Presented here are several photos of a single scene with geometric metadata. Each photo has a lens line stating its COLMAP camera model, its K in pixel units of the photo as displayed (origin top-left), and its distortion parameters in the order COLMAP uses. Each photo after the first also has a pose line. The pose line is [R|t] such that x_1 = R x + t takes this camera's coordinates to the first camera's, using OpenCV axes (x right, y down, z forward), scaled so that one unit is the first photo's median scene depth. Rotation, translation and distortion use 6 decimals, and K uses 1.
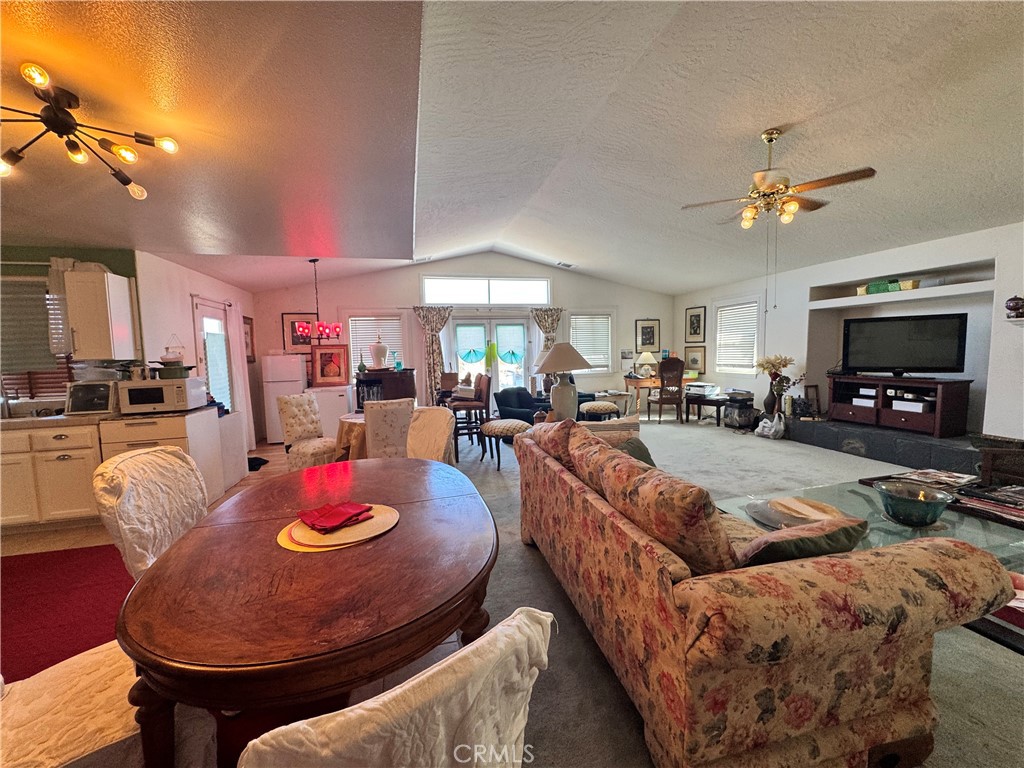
lens RADIAL K [[409.2, 0, 511.3], [0, 409.2, 382.3], [0, 0, 1]] dist [-0.002680, 0.000076]
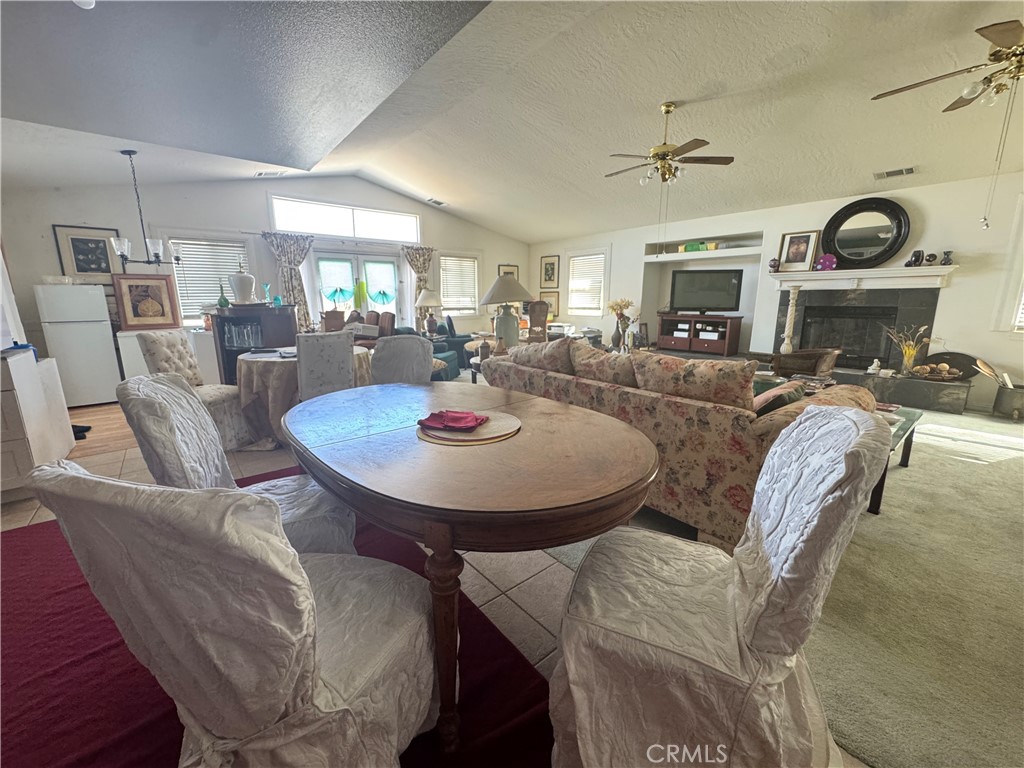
lens RADIAL K [[409.2, 0, 511.3], [0, 409.2, 382.3], [0, 0, 1]] dist [-0.002680, 0.000076]
pose [[0.903791, -0.064558, 0.423076, -0.224979], [0.014046, 0.992499, 0.121441, 0.034520], [-0.427743, -0.103815, 0.897919, 0.012271]]
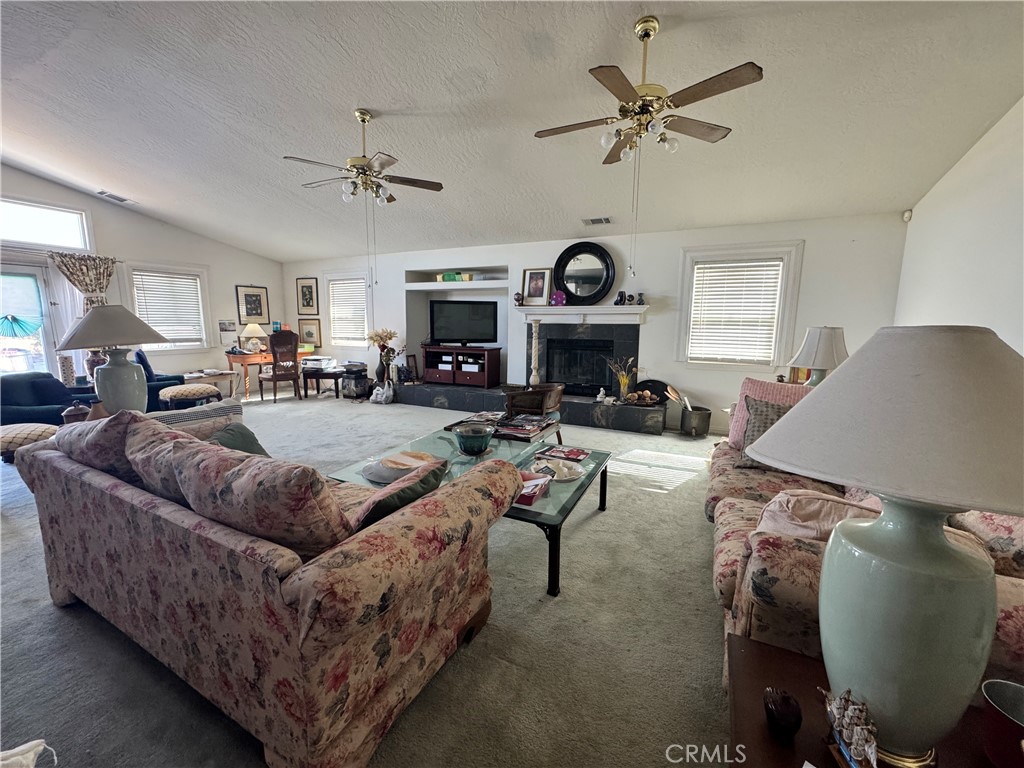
lens RADIAL K [[409.2, 0, 511.3], [0, 409.2, 382.3], [0, 0, 1]] dist [-0.002680, 0.000076]
pose [[0.644956, -0.083448, 0.759650, 0.018689], [0.035640, 0.996223, 0.079177, 0.003083], [-0.763388, -0.023992, 0.645495, 0.013912]]
